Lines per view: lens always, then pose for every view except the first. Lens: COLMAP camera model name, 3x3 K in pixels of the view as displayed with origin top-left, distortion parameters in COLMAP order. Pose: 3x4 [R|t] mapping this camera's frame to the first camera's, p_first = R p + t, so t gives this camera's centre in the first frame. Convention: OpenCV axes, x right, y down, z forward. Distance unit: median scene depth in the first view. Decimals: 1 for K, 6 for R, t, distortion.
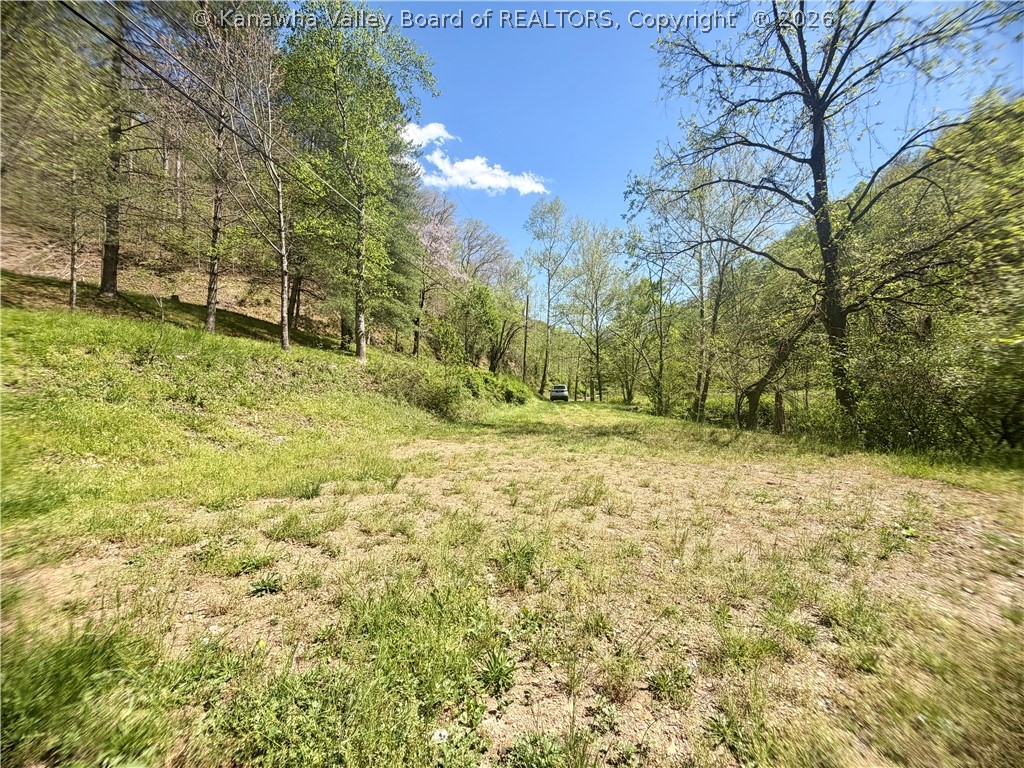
lens RADIAL K [[409.5, 0, 513.0], [0, 409.5, 383.9], [0, 0, 1]] dist [-0.003637, -0.000429]
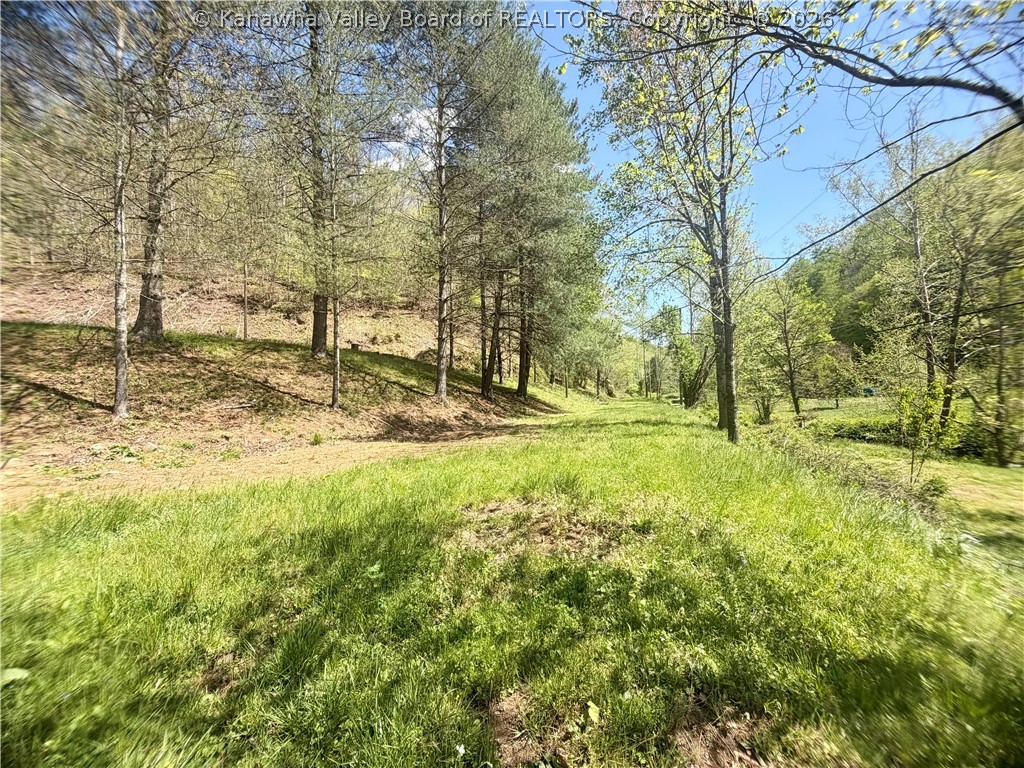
lens RADIAL K [[409.5, 0, 512.8], [0, 409.5, 383.0], [0, 0, 1]] dist [-0.003637, -0.000429]
pose [[0.994771, -0.054827, -0.086162, -0.518198], [0.052653, 0.998240, -0.027304, -0.114476], [0.087507, 0.022624, 0.995907, 0.199491]]
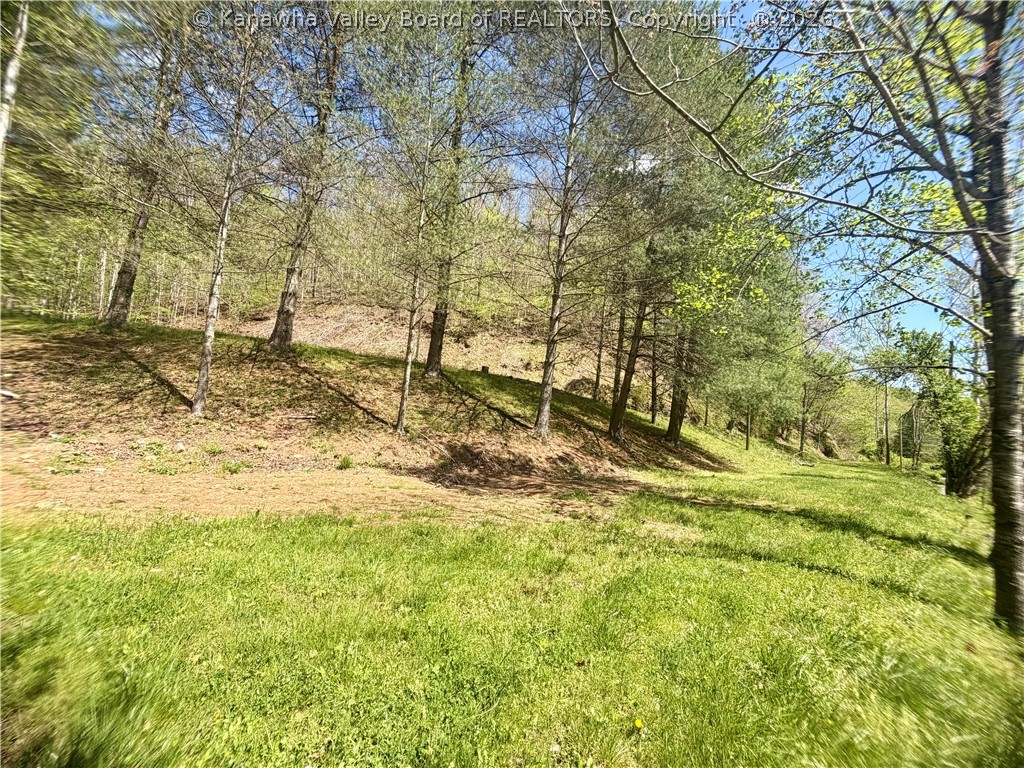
lens RADIAL K [[409.5, 0, 509.7], [0, 409.5, 384.9], [0, 0, 1]] dist [-0.003637, -0.000429]
pose [[0.860994, 0.003553, -0.508602, -0.432106], [-0.061256, 0.993421, -0.096758, -0.123407], [0.504912, 0.114463, 0.855548, 0.371383]]
